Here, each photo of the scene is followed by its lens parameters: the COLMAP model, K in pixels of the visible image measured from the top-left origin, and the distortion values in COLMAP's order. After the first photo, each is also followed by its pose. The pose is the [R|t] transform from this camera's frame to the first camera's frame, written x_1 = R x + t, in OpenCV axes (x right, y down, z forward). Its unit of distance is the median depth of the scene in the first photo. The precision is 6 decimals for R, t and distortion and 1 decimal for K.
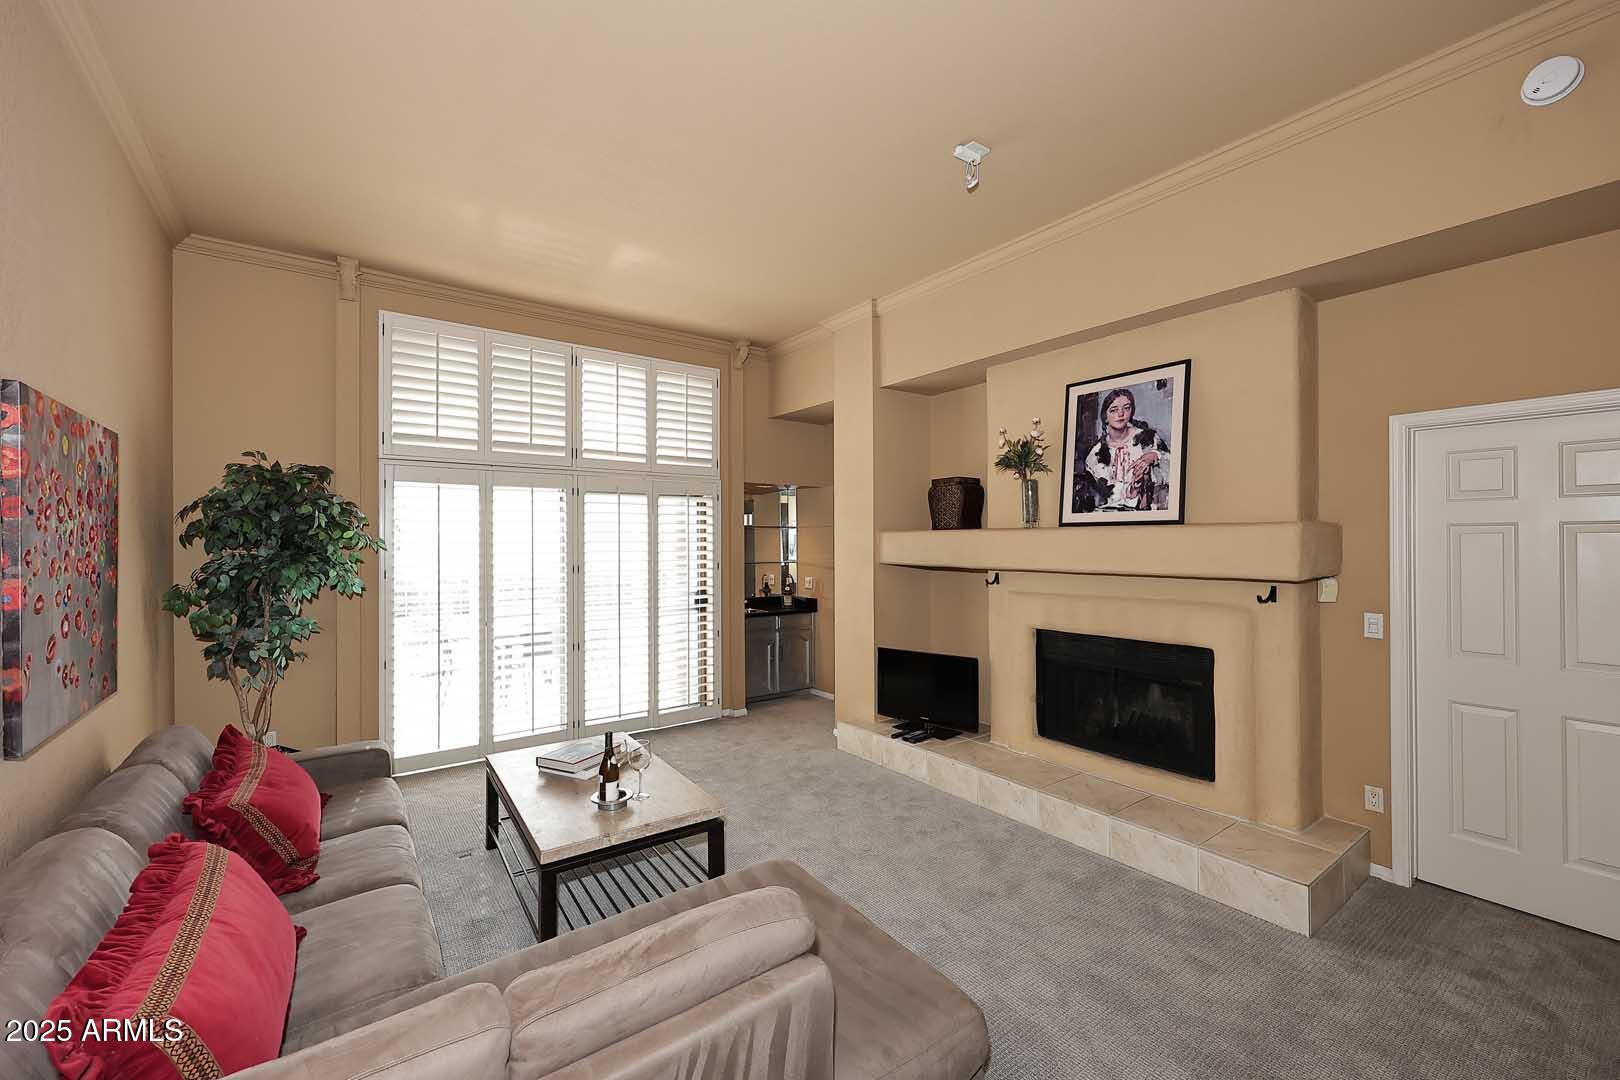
lens RADIAL K [[654.3, 0, 815.1], [0, 654.3, 539.2], [0, 0, 1]] dist [0.001229, 0.000235]
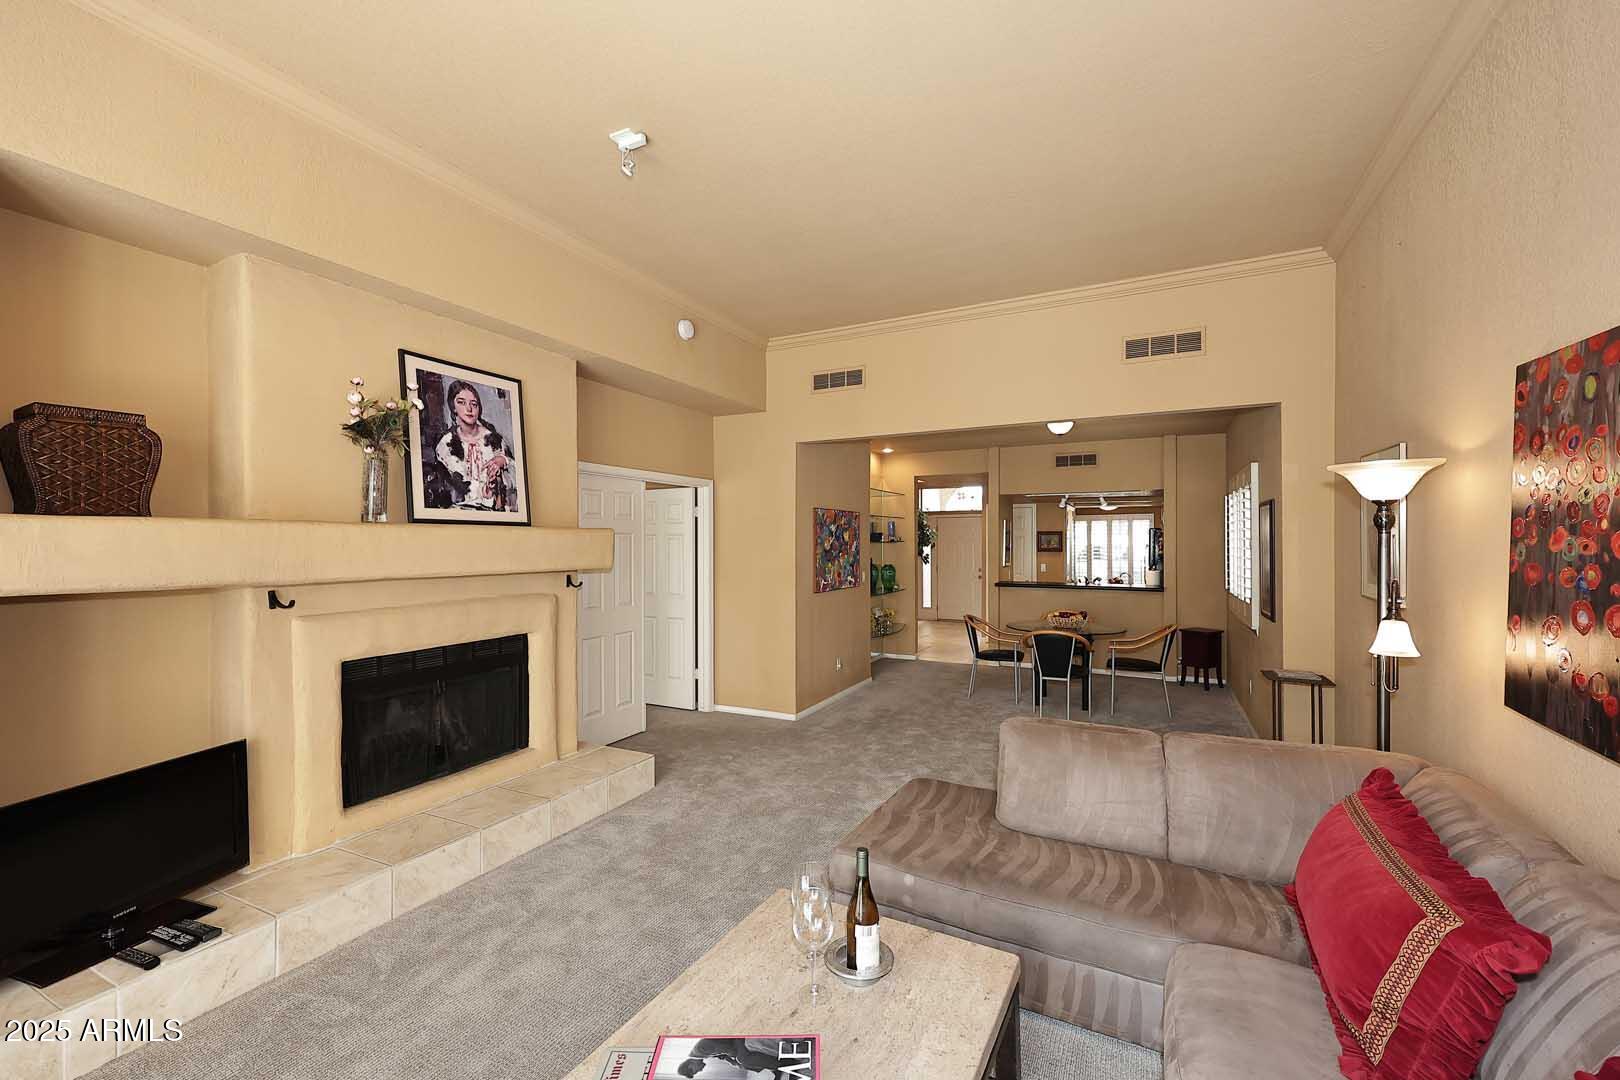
lens RADIAL K [[654.3, 0, 814.3], [0, 654.3, 544.7], [0, 0, 1]] dist [0.001229, 0.000235]
pose [[-0.447725, 0.004826, 0.894158, -0.616329], [0.004596, 0.999985, -0.003095, 0.013608], [-0.894159, 0.002724, -0.447740, 0.973094]]
